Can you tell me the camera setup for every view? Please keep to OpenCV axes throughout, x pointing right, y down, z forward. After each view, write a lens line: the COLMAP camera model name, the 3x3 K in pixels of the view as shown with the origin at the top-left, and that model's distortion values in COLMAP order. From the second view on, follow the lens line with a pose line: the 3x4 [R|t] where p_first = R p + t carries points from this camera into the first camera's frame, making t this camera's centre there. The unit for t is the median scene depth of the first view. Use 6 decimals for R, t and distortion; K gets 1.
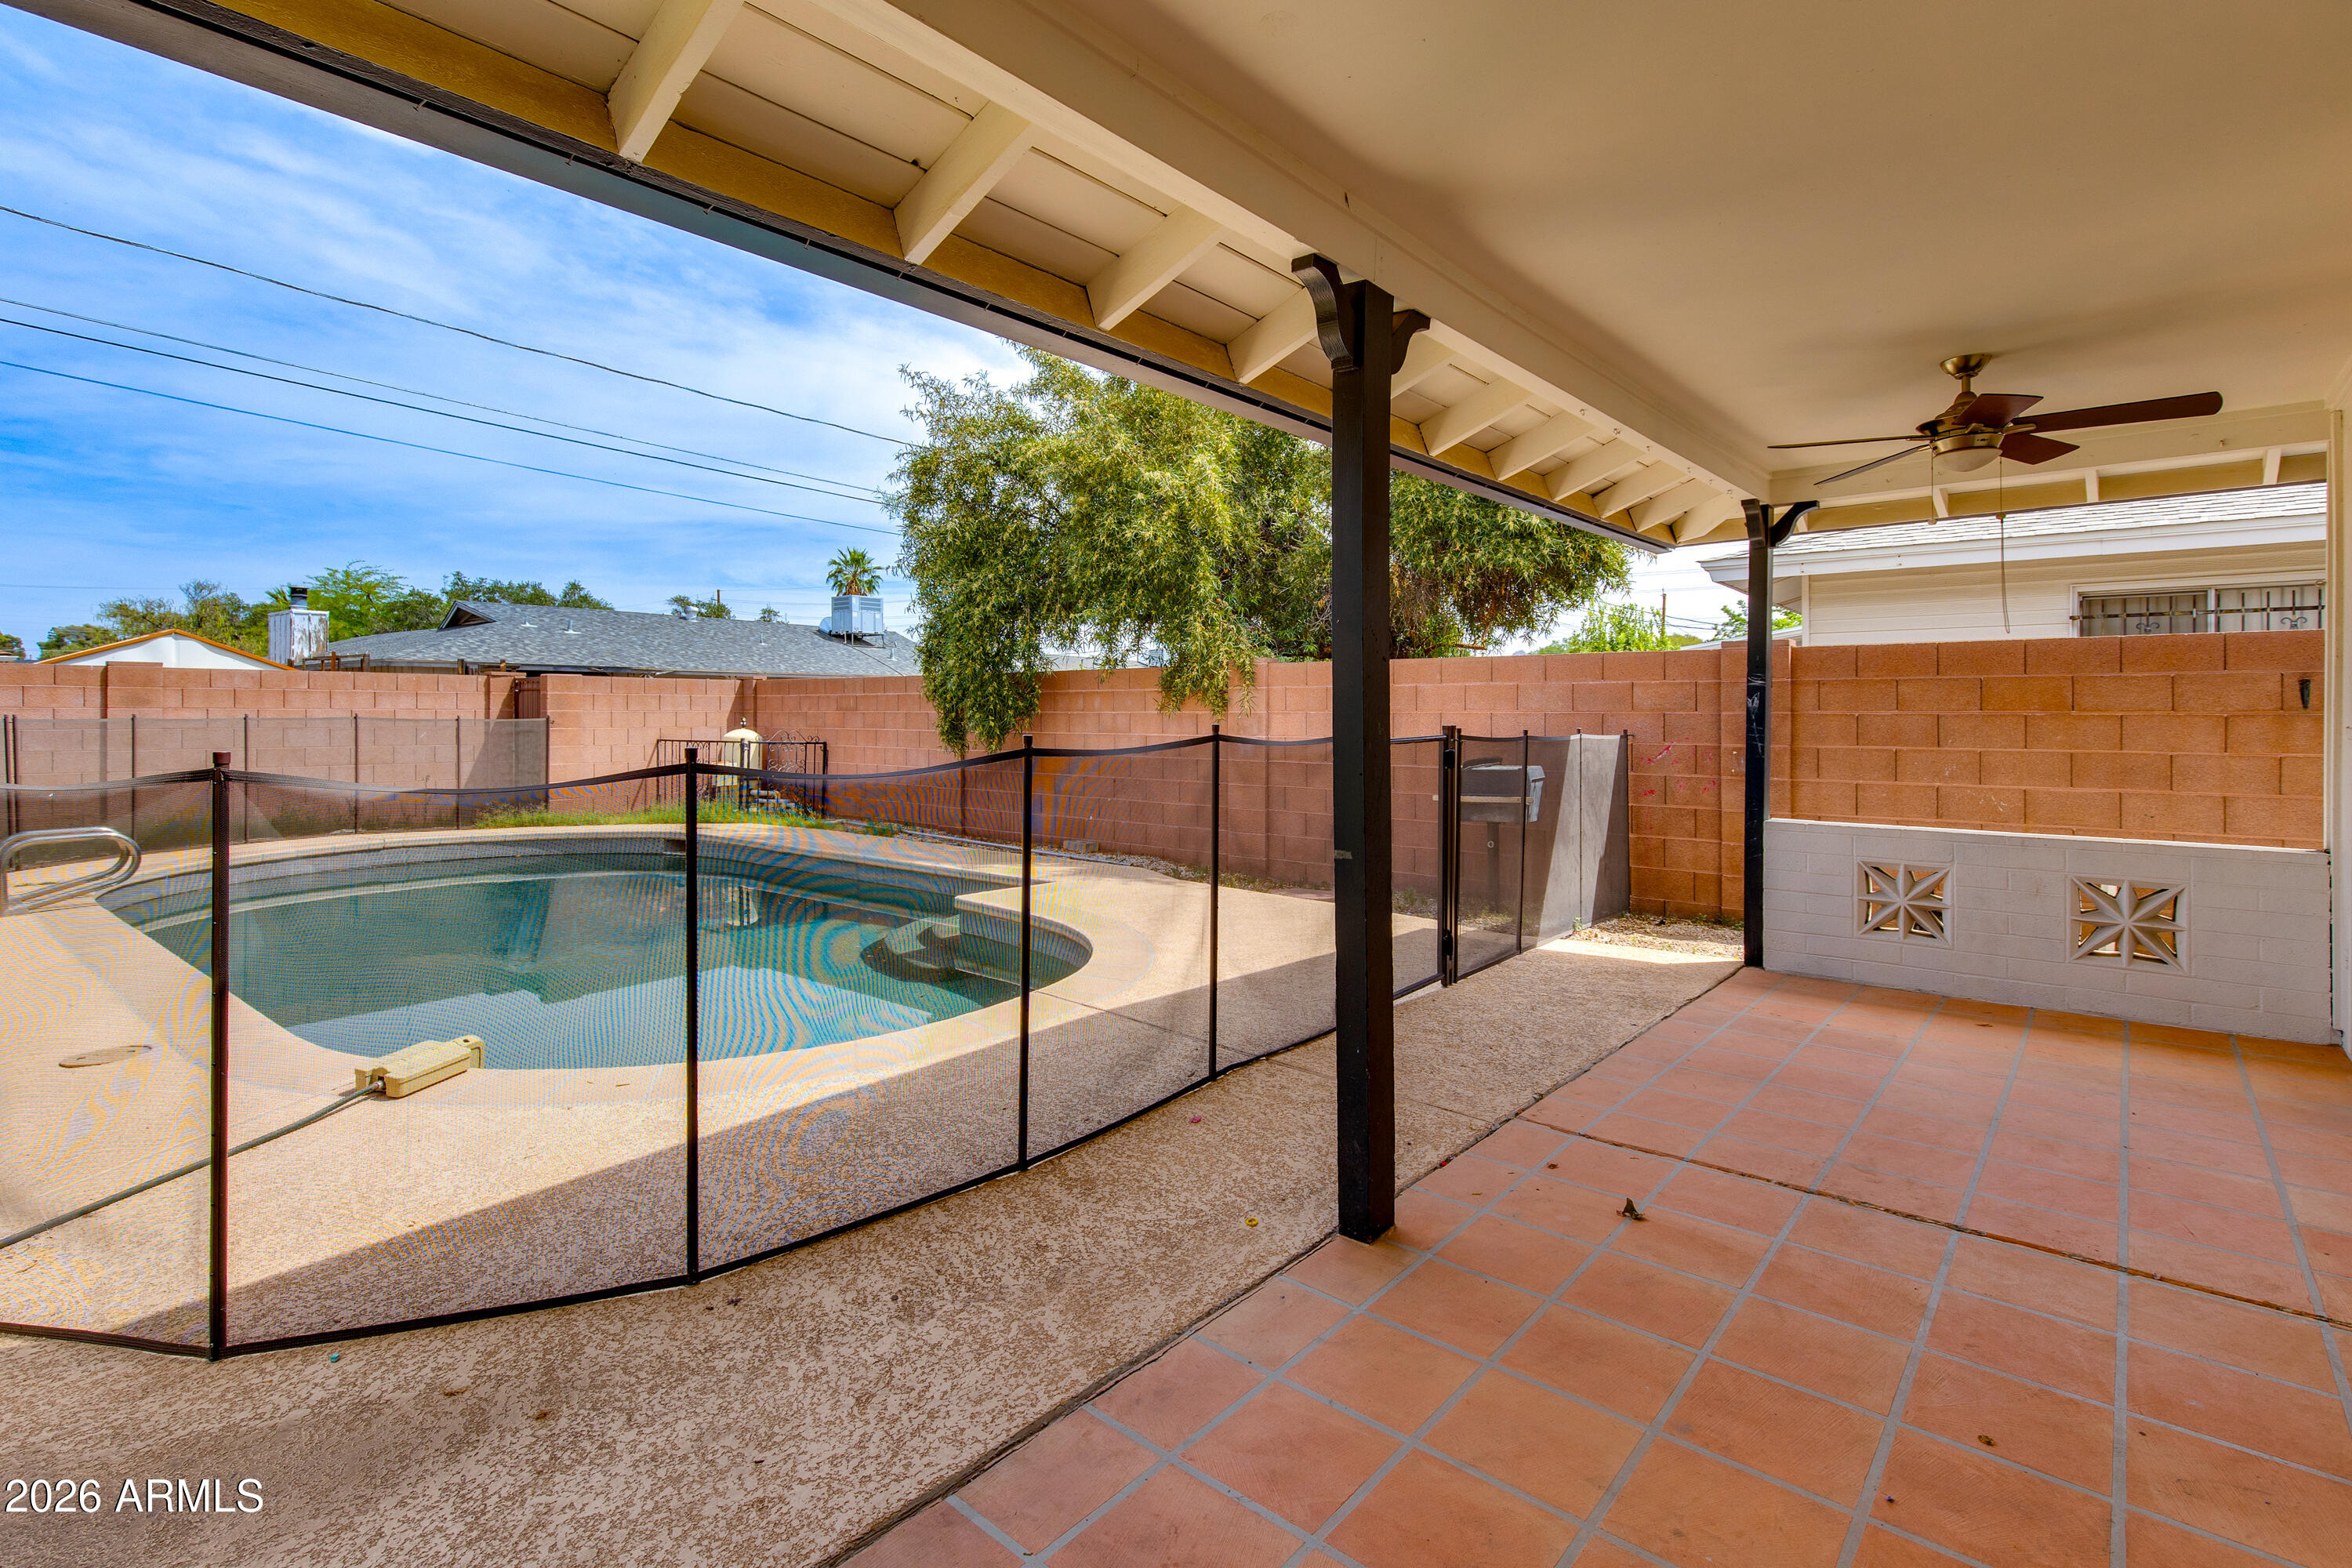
lens RADIAL K [[1105.9, 0, 1174.6], [0, 1105.9, 690.1], [0, 0, 1]] dist [0.001747, 0.000372]
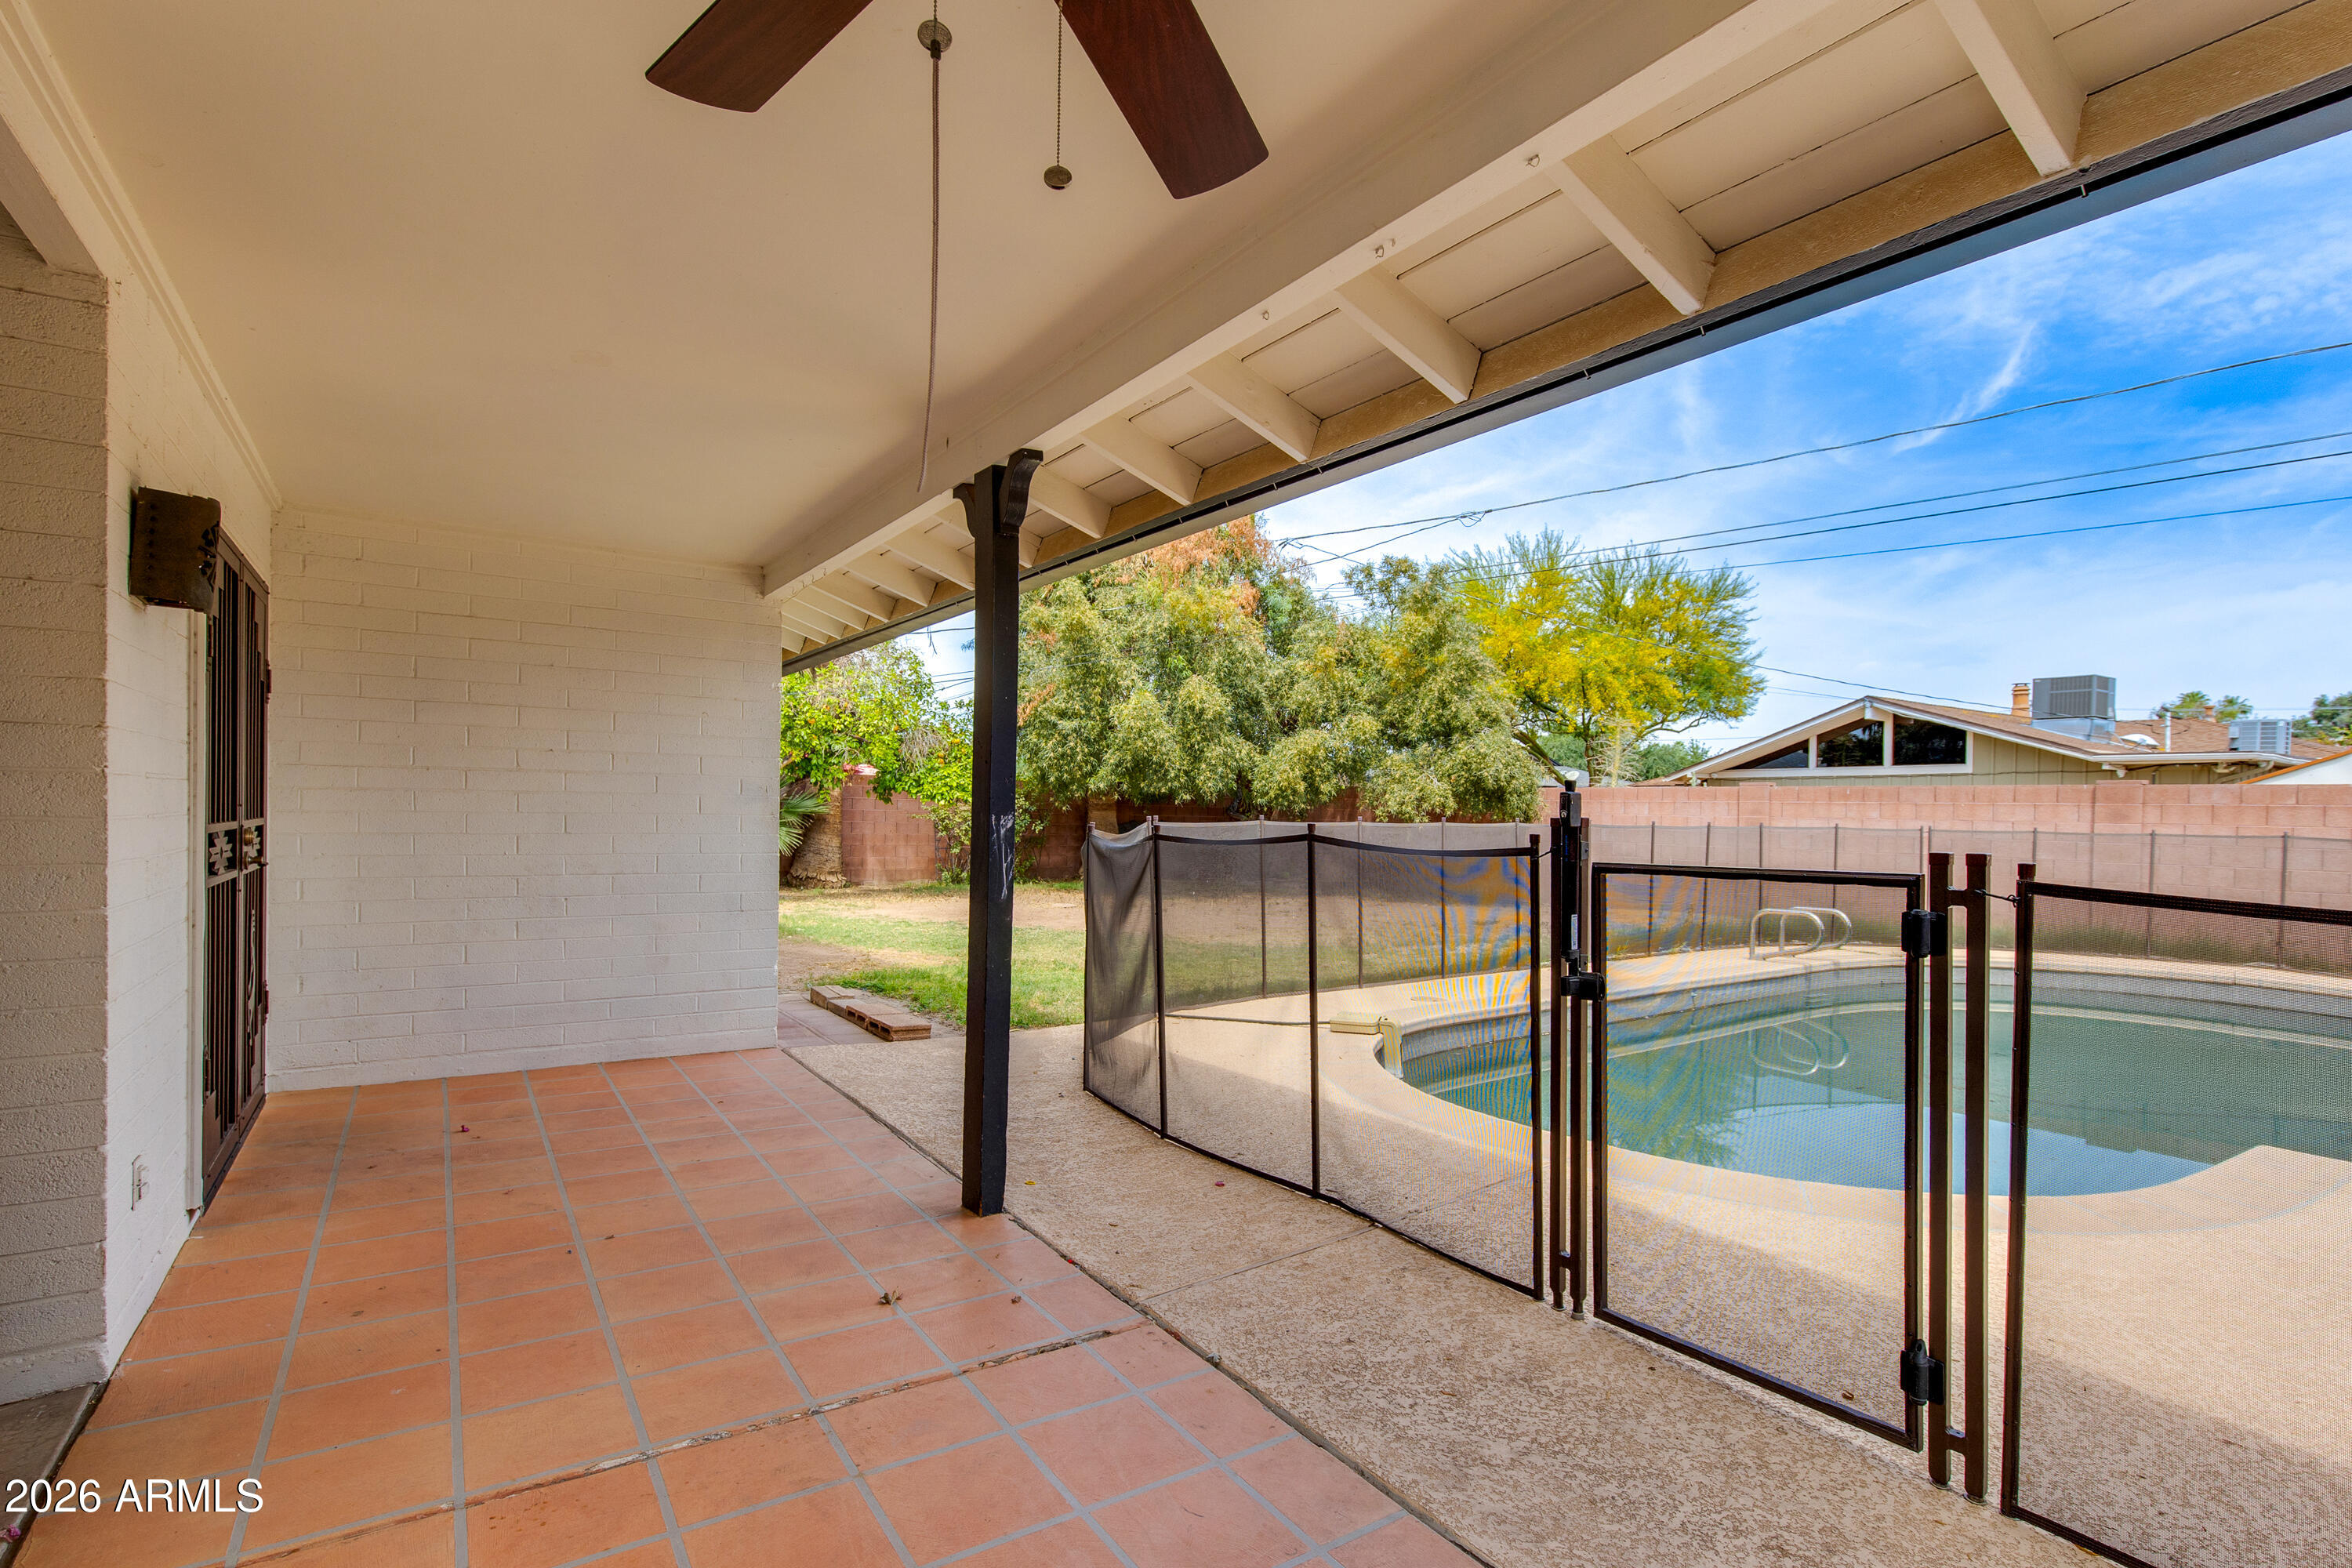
lens RADIAL K [[1122.3, 0, 1180.5], [0, 1122.3, 804.5], [0, 0, 1]] dist [0.001478, 0.000186]
pose [[-0.264087, -0.008077, -0.964465, 0.380006], [-0.001202, 0.999967, -0.008046, 0.007893], [0.964498, -0.000965, -0.264088, 0.433228]]
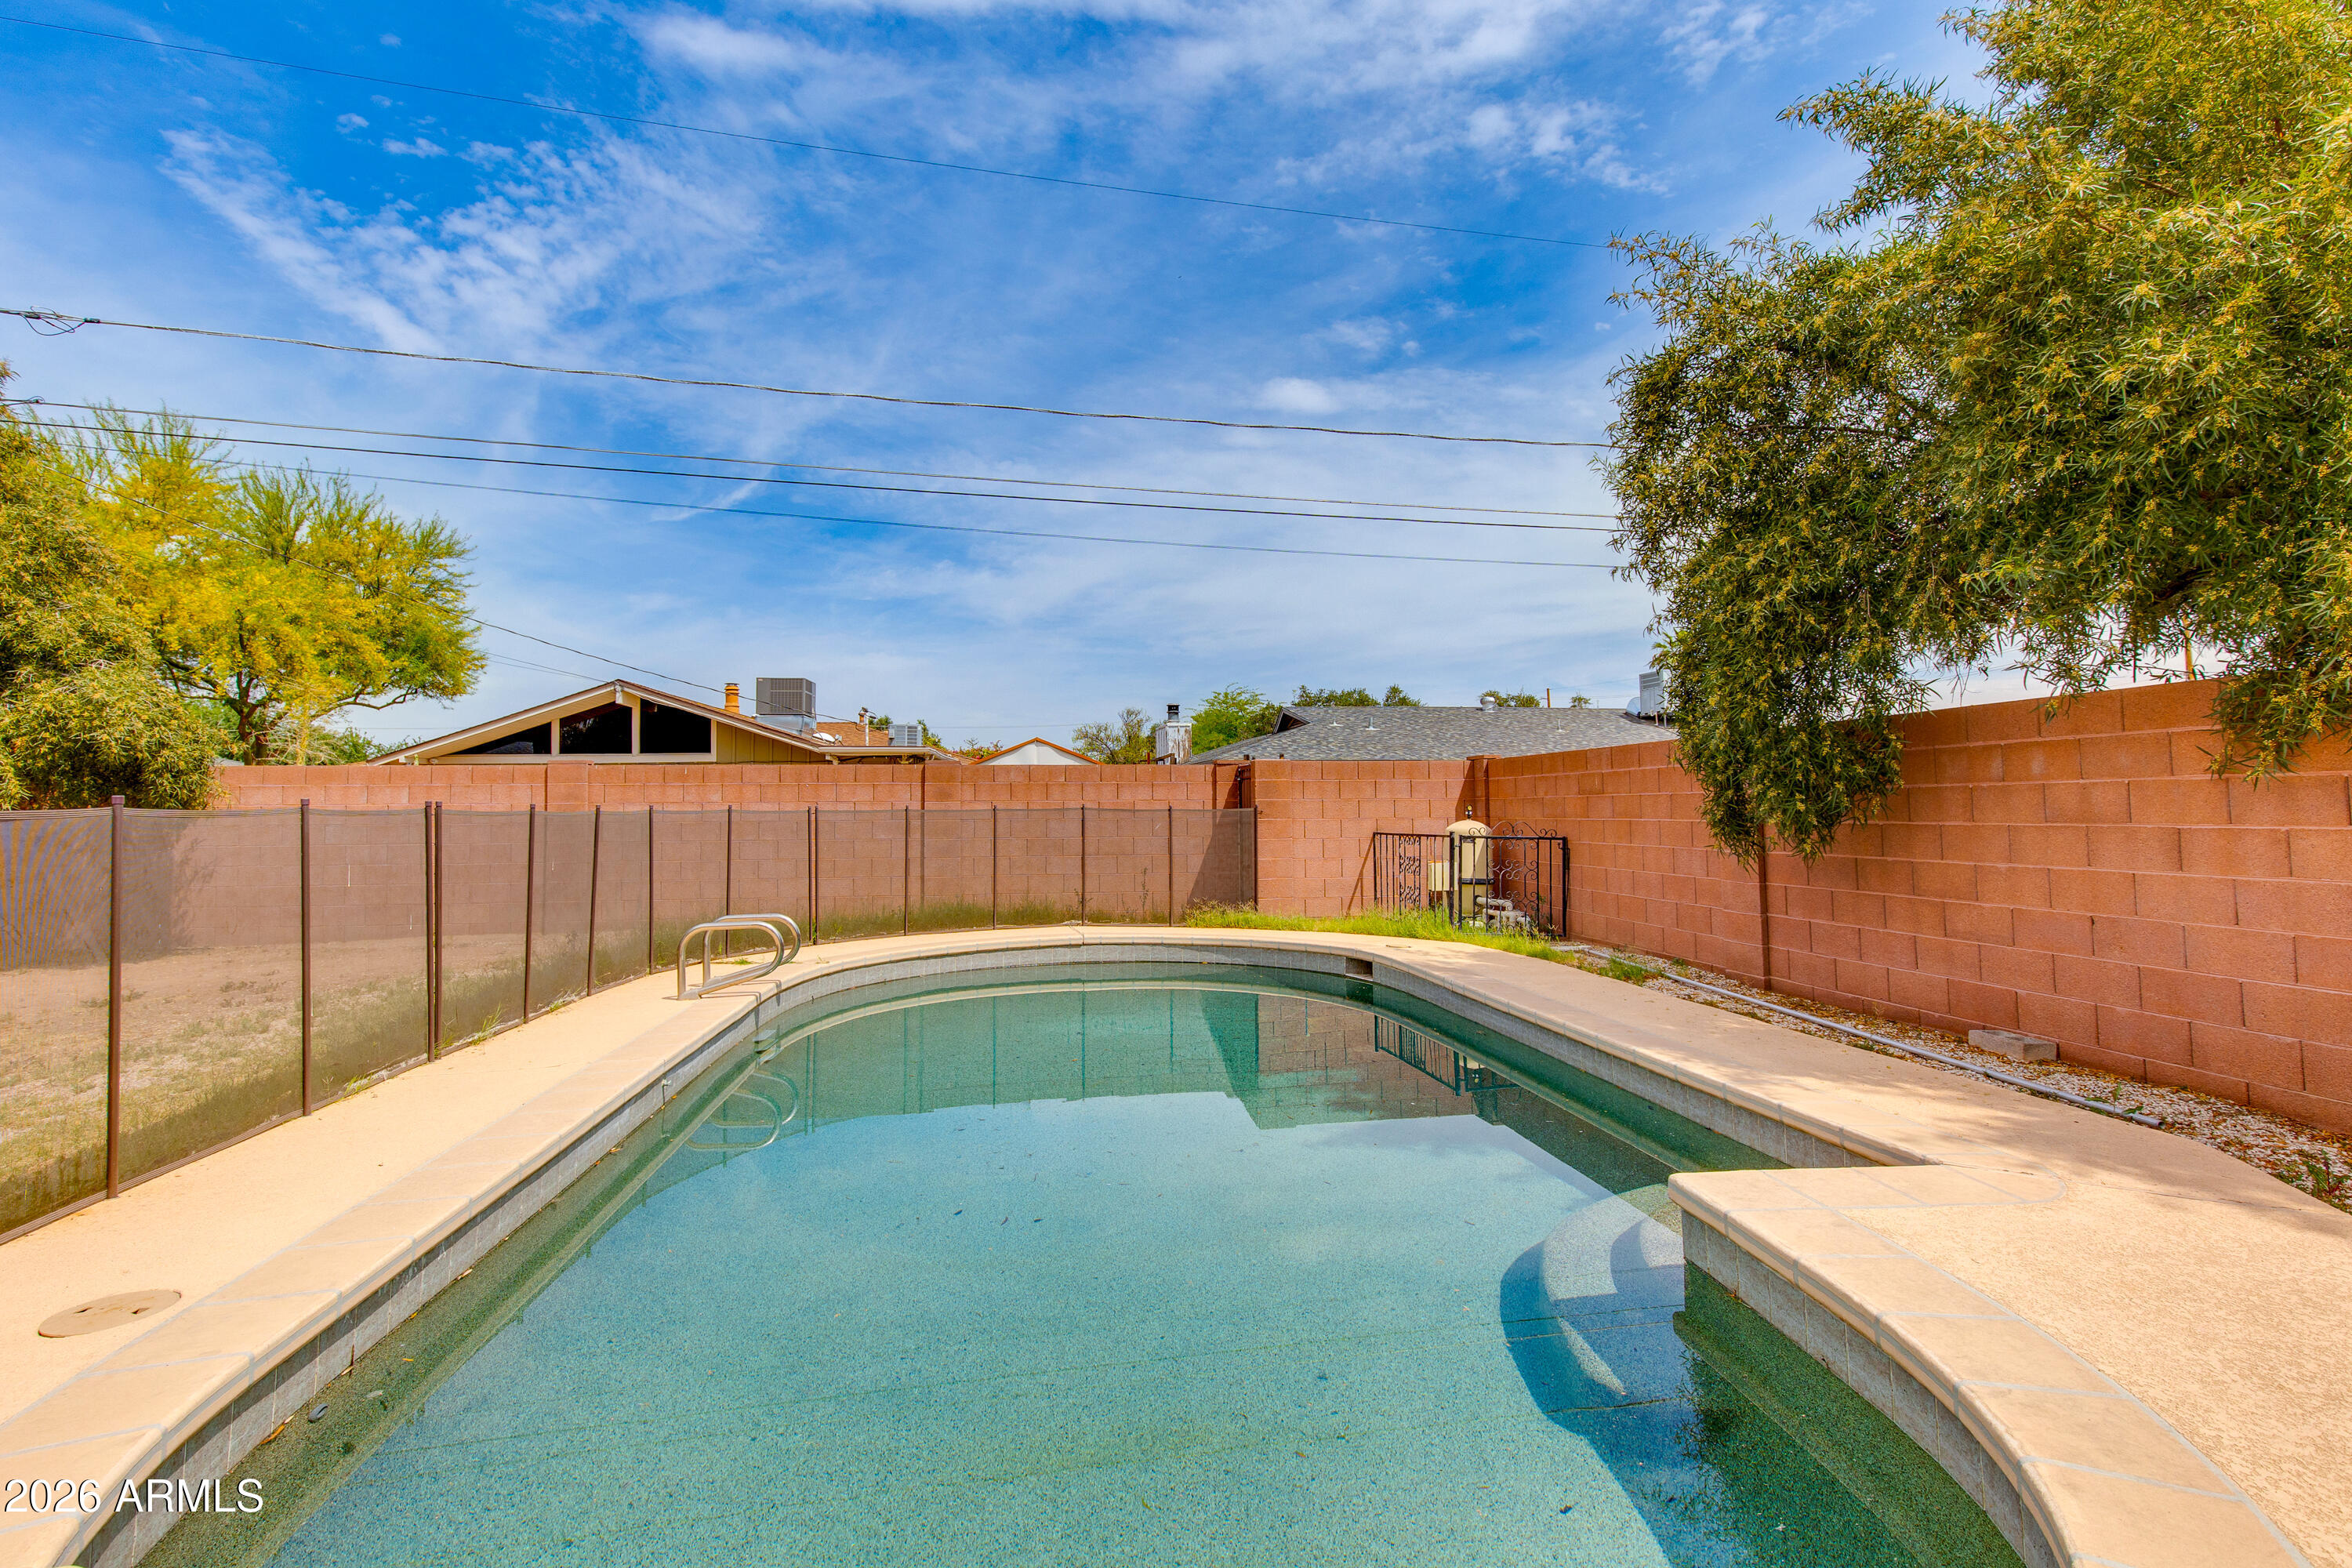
lens RADIAL K [[1072.1, 0, 1168.3], [0, 1072.1, 761.2], [0, 0, 1]] dist [0.001721, 0.000649]
pose [[0.734817, -0.038857, -0.677151, -0.030450], [0.021777, 0.999195, -0.033705, 0.018687], [0.677916, 0.010021, 0.735072, 0.376507]]
